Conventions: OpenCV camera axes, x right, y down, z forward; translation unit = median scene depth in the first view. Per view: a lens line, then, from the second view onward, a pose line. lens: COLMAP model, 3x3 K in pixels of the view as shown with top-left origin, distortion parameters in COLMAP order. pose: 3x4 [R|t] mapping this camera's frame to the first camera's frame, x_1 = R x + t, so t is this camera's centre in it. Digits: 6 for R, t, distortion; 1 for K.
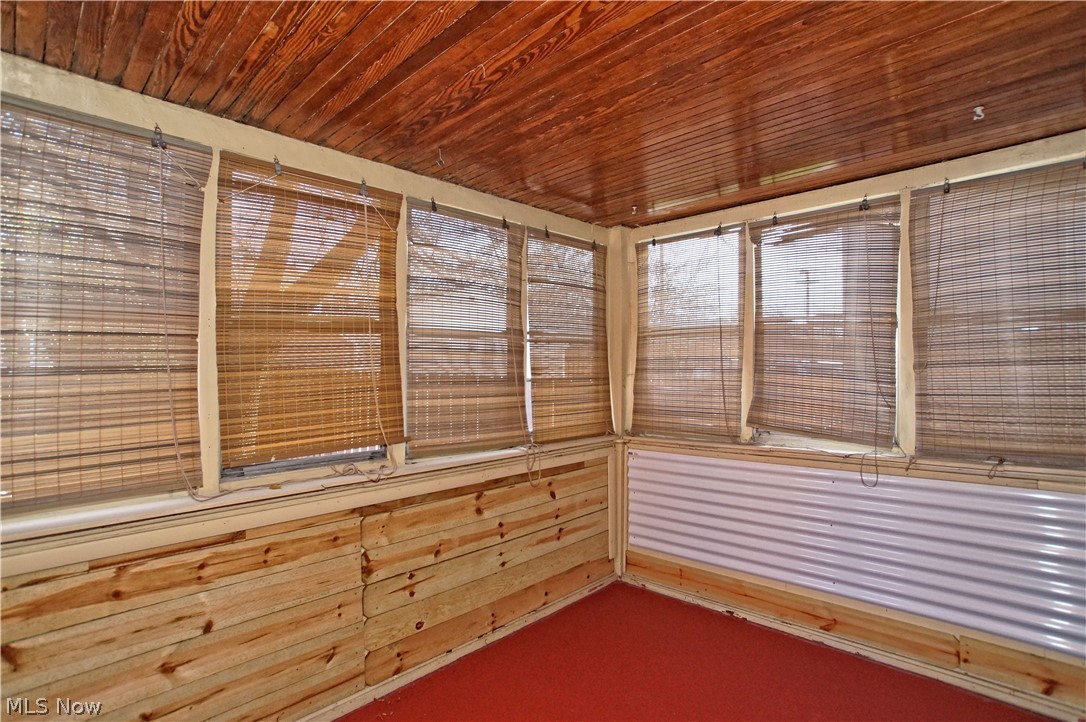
lens RADIAL K [[532.0, 0, 543.0], [0, 532.0, 361.0], [0, 0, 1]] dist [-0.059507, 0.020279]
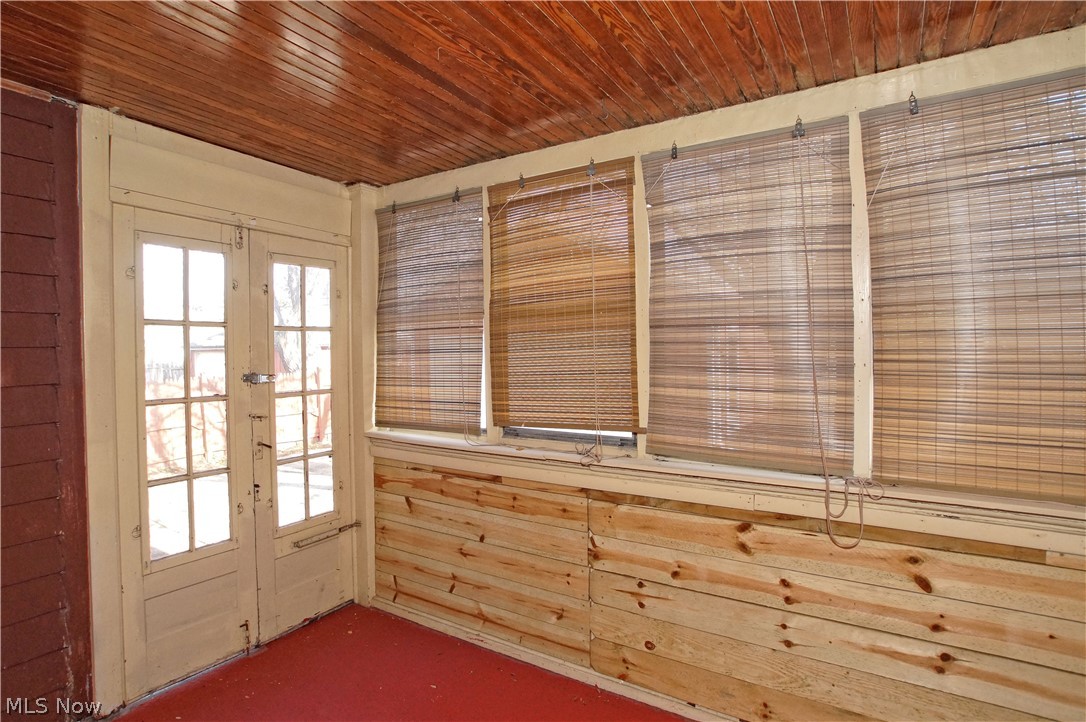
lens RADIAL K [[524.2, 0, 548.3], [0, 524.2, 357.6], [0, 0, 1]] dist [-0.069615, 0.031896]
pose [[0.227382, 0.011186, -0.973741, 0.536568], [0.010692, 0.999845, 0.013982, 0.012189], [0.973747, -0.013590, 0.227227, 0.629544]]
